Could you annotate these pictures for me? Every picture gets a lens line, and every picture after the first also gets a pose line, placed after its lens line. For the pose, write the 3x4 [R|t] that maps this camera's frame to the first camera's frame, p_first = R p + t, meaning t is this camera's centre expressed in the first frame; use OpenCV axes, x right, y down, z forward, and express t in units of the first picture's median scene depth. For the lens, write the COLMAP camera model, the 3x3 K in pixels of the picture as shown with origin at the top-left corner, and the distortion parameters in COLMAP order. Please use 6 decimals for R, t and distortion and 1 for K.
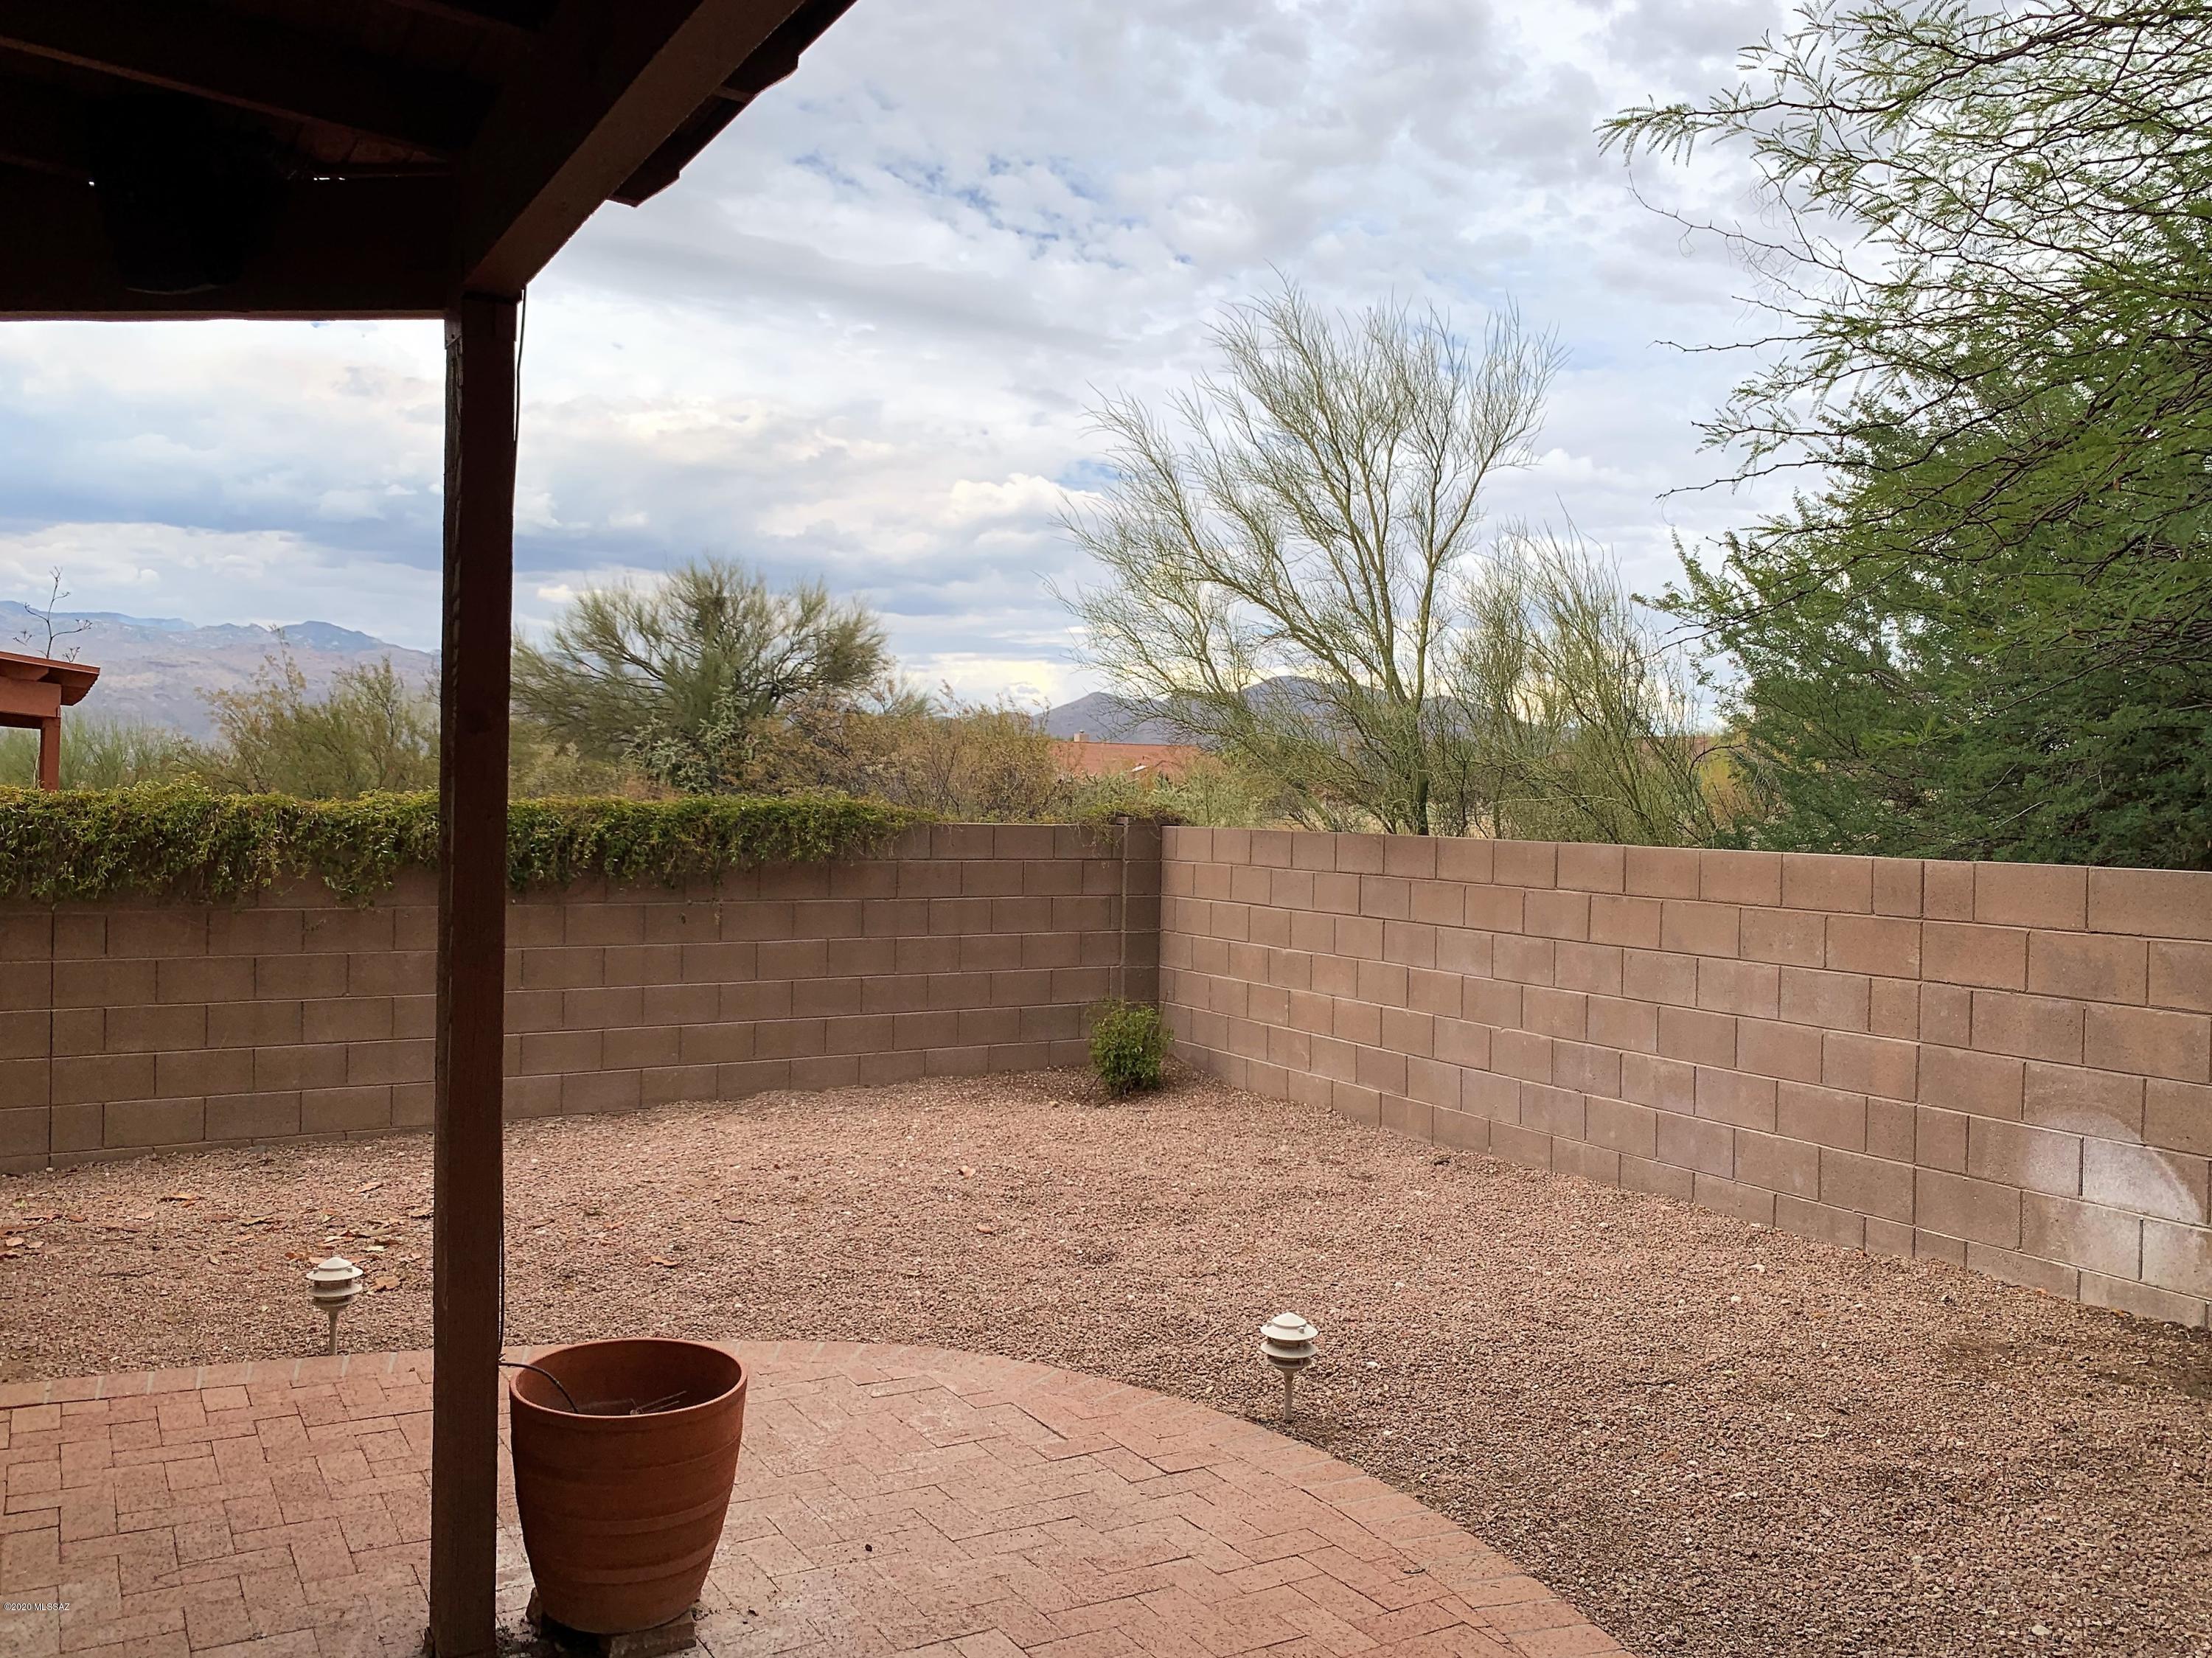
lens RADIAL K [[1784.6, 0, 1123.7], [0, 1784.6, 816.7], [0, 0, 1]] dist [0.042964, -0.064212]
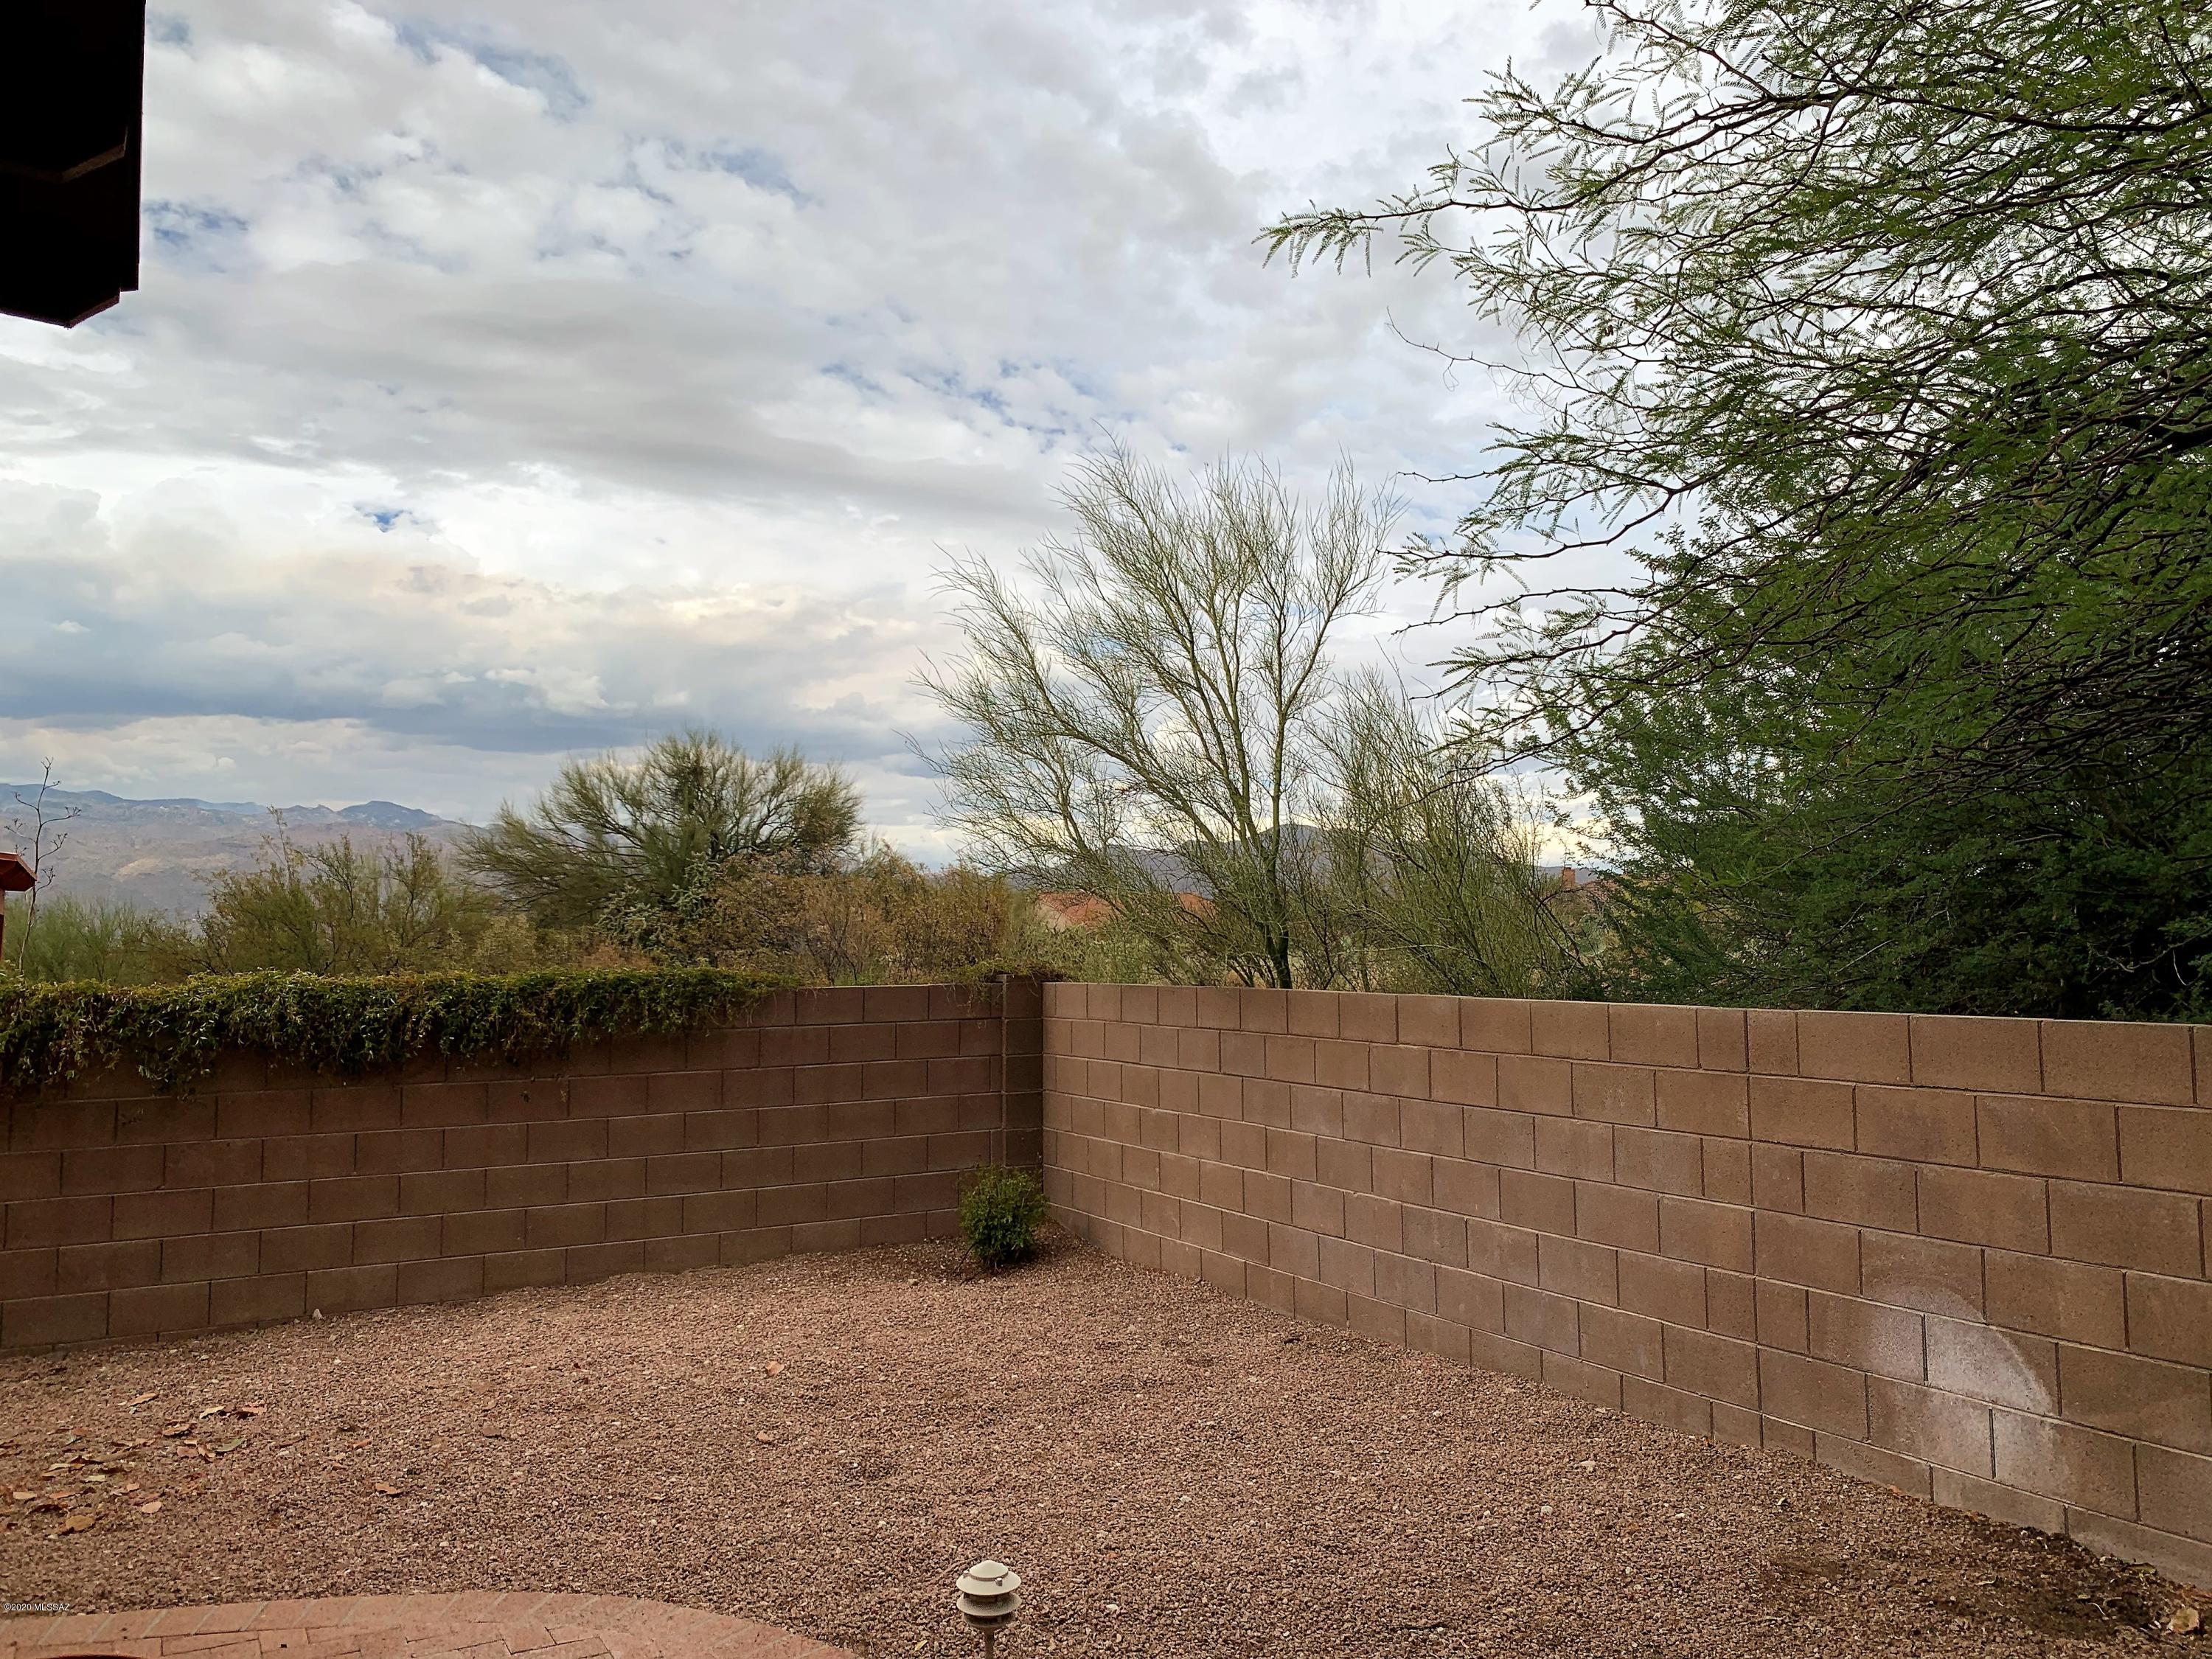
lens RADIAL K [[1685.4, 0, 1112.9], [0, 1685.4, 800.4], [0, 0, 1]] dist [0.045513, -0.060362]
pose [[0.999514, -0.028461, -0.012690, 0.098677], [0.027109, 0.994981, -0.096319, -0.006294], [0.015368, 0.095929, 0.995270, 0.078224]]
